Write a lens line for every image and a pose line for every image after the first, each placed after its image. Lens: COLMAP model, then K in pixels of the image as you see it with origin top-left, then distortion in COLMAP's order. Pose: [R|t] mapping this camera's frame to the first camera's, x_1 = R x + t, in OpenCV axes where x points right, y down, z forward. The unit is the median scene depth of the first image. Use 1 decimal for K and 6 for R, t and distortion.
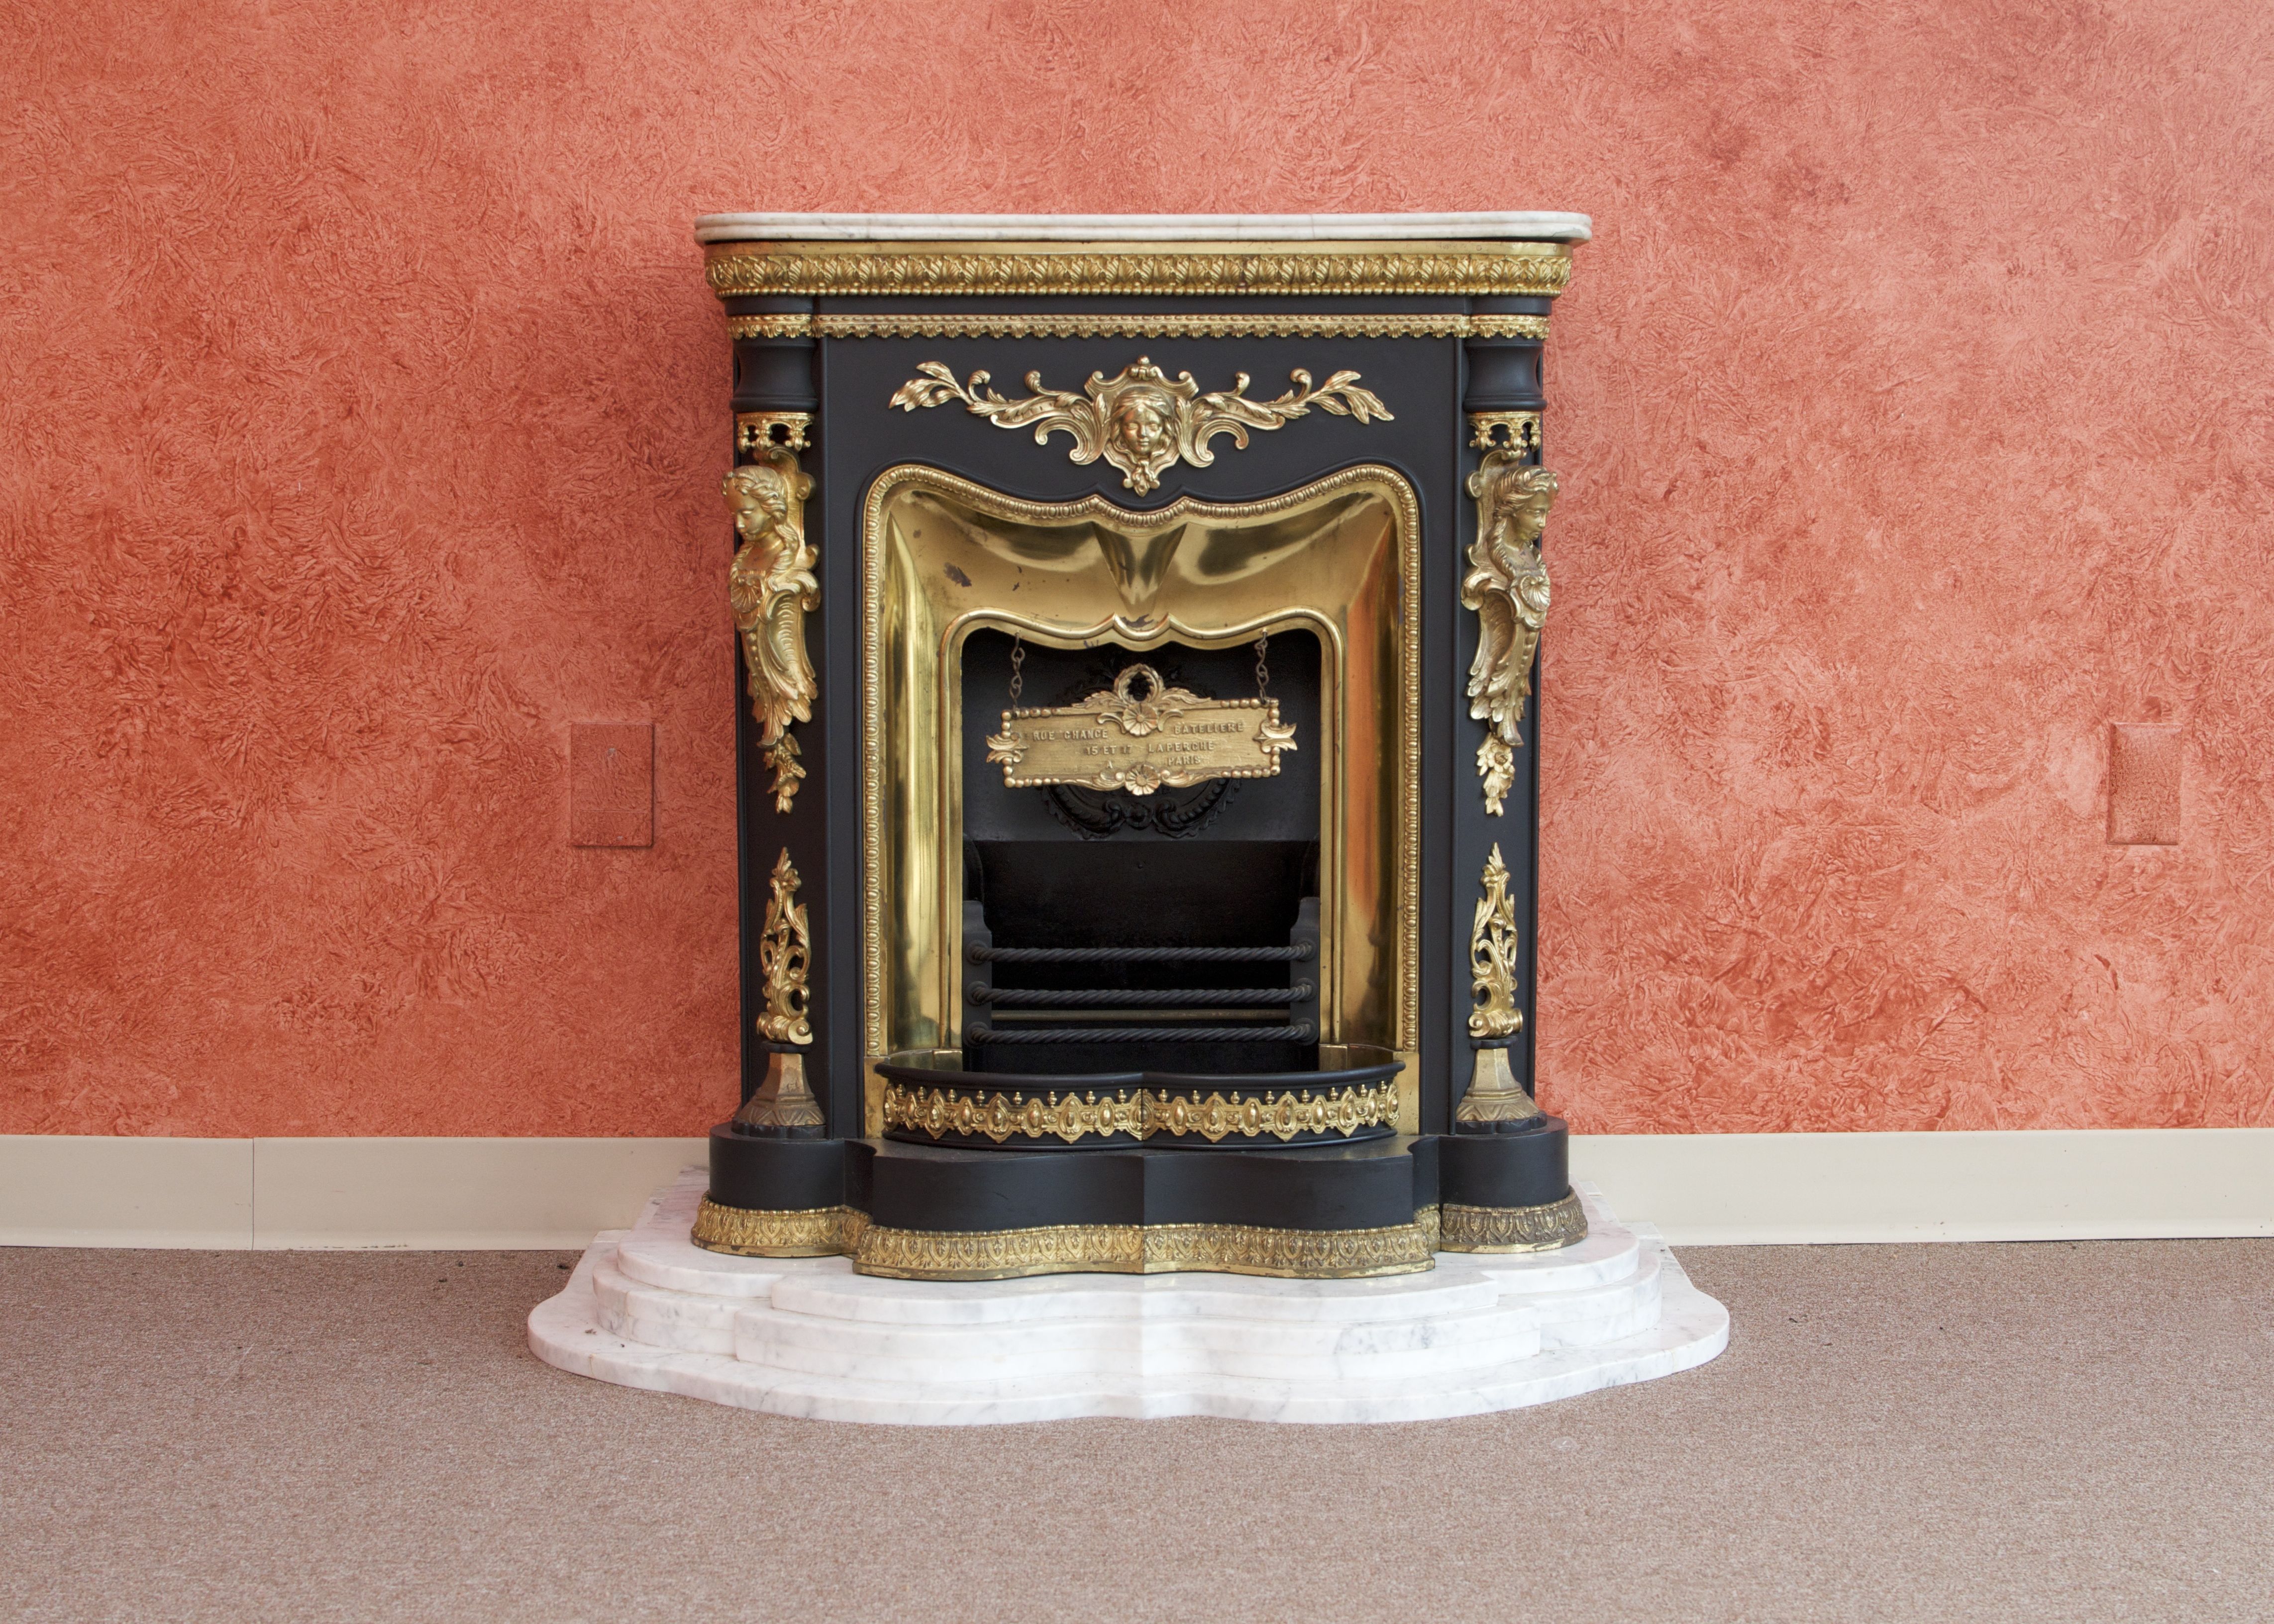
lens RADIAL K [[3627.0, 0, 1137.0], [0, 3627.0, 812.0], [0, 0, 1]] dist [-0.126483, 0.004130]
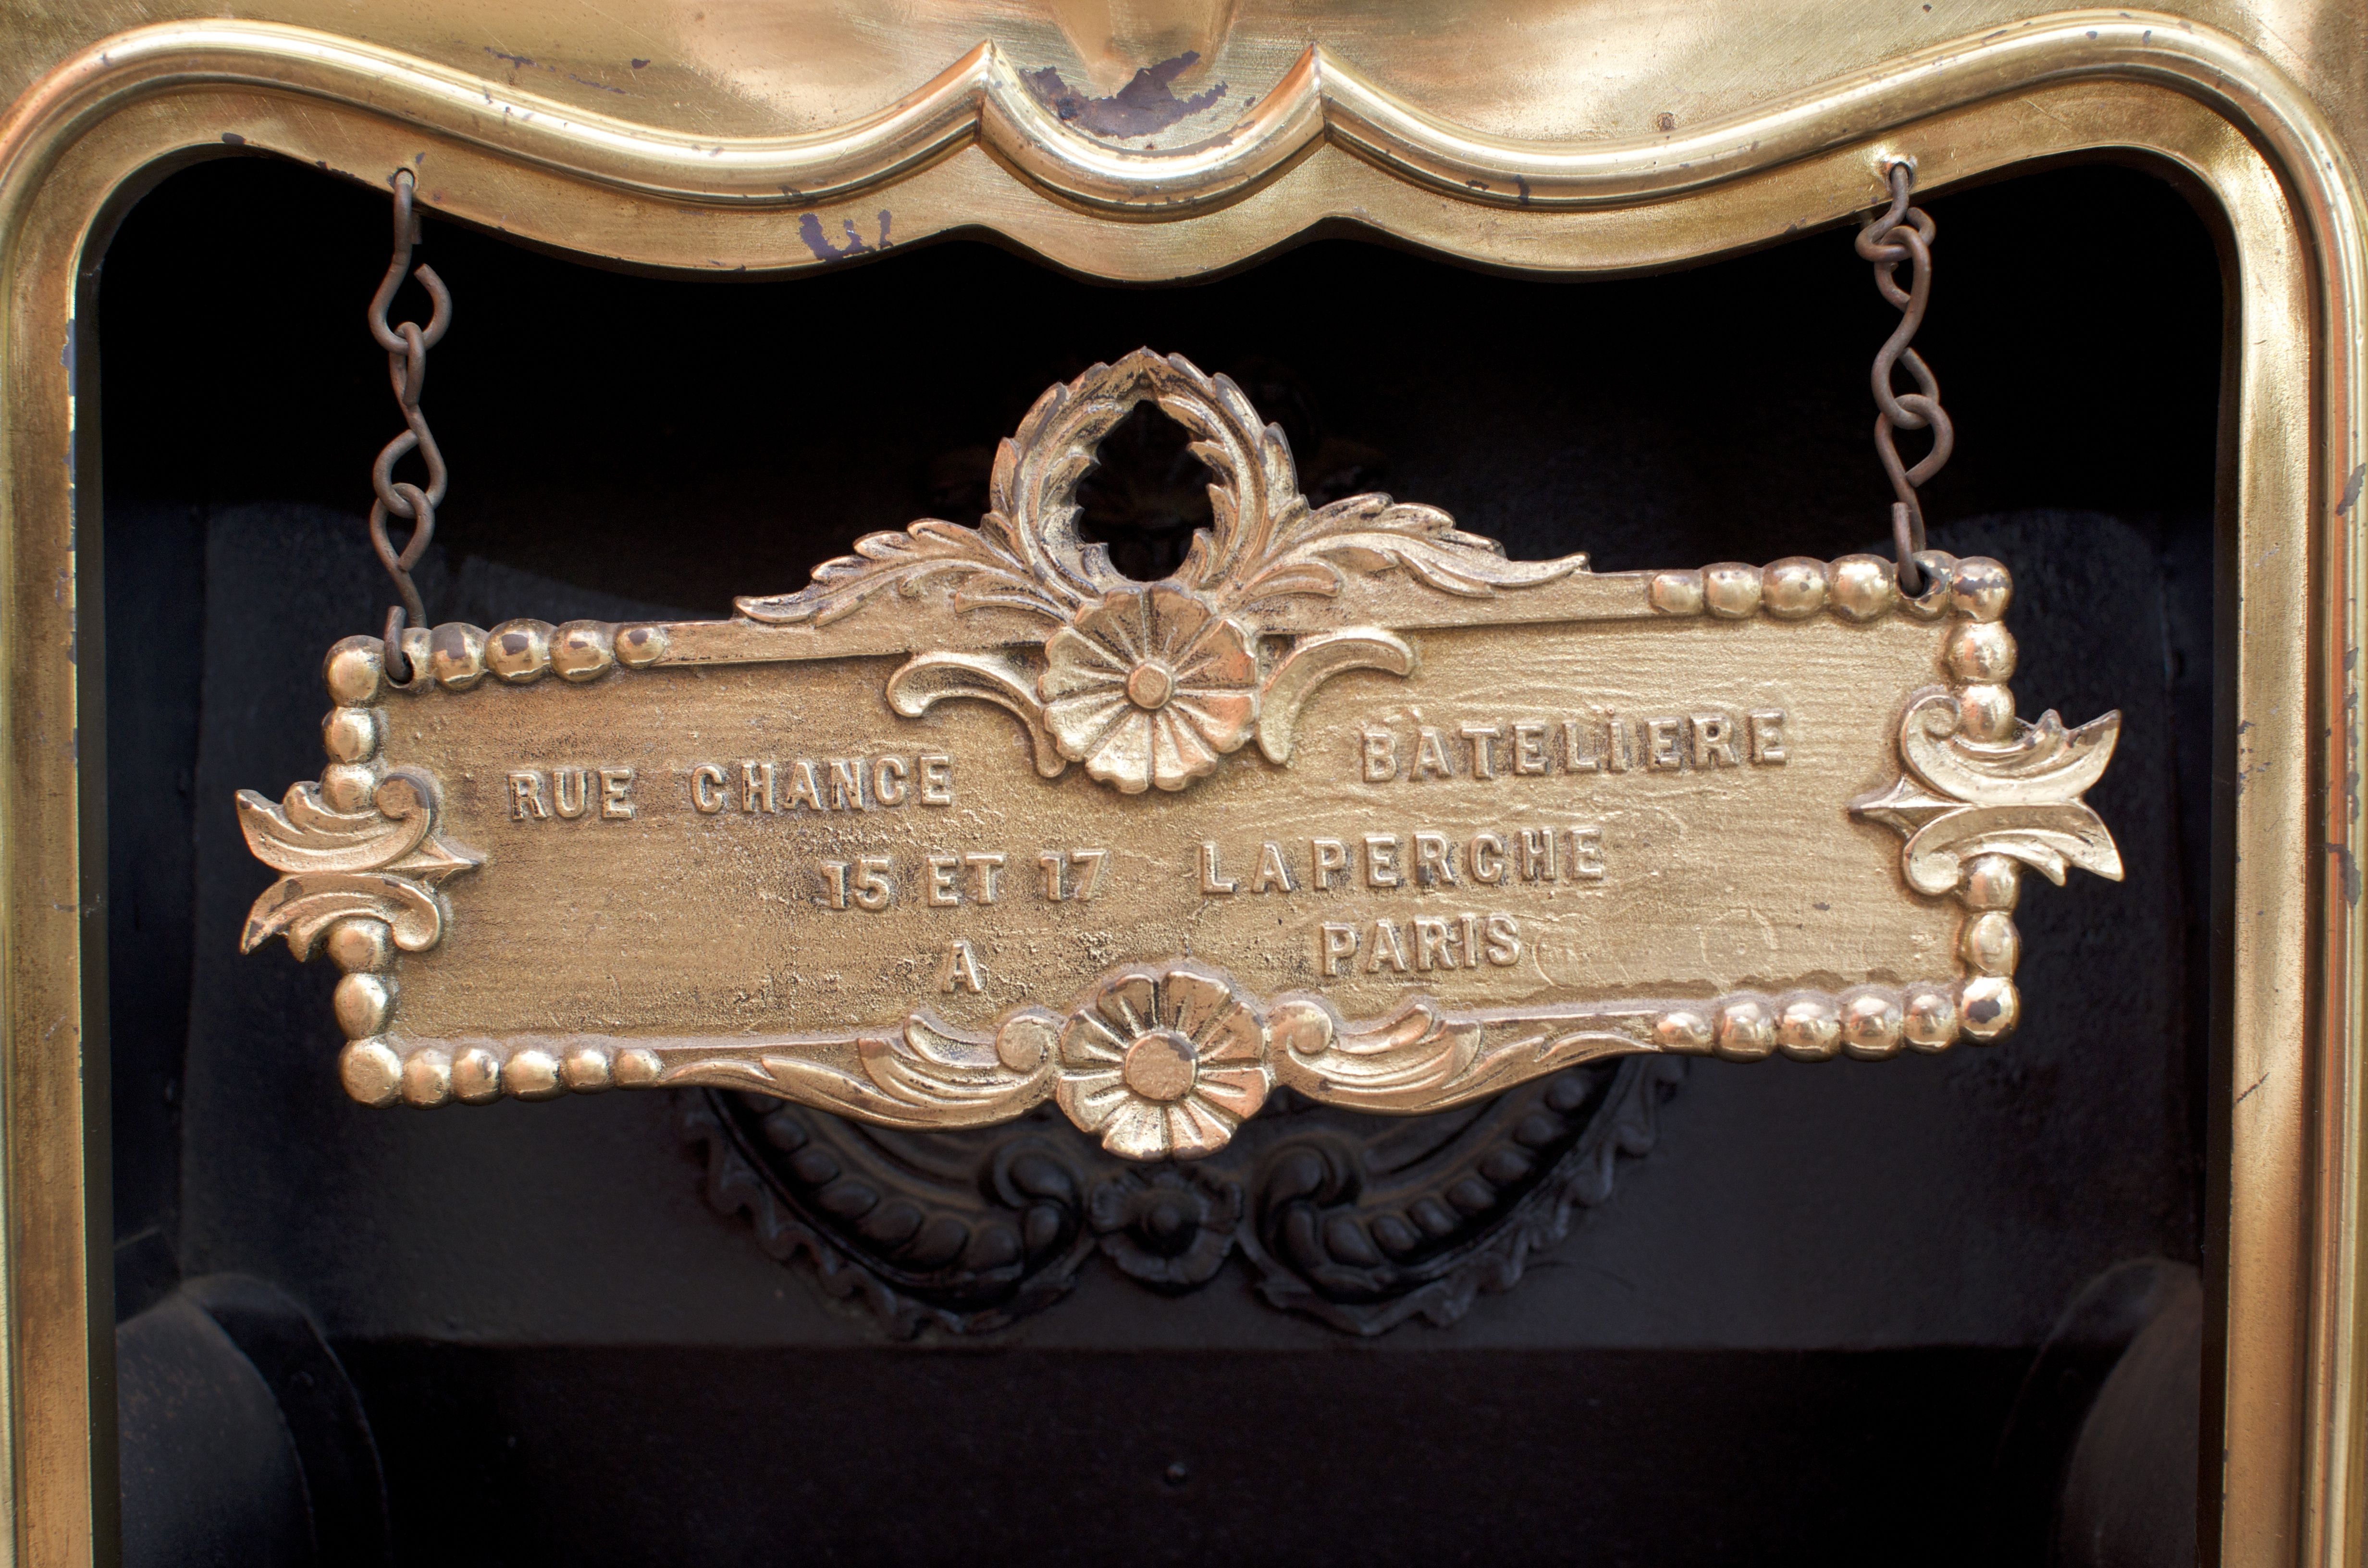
lens RADIAL K [[3617.7, 0, 1184.0], [0, 3617.7, 784.0], [0, 0, 1]] dist [-0.172499, 0.043951]
pose [[0.999737, -0.000535, -0.022948, 0.006194], [-0.000647, 0.998673, -0.051487, -0.013140], [0.022945, 0.051488, 0.998410, 0.846388]]
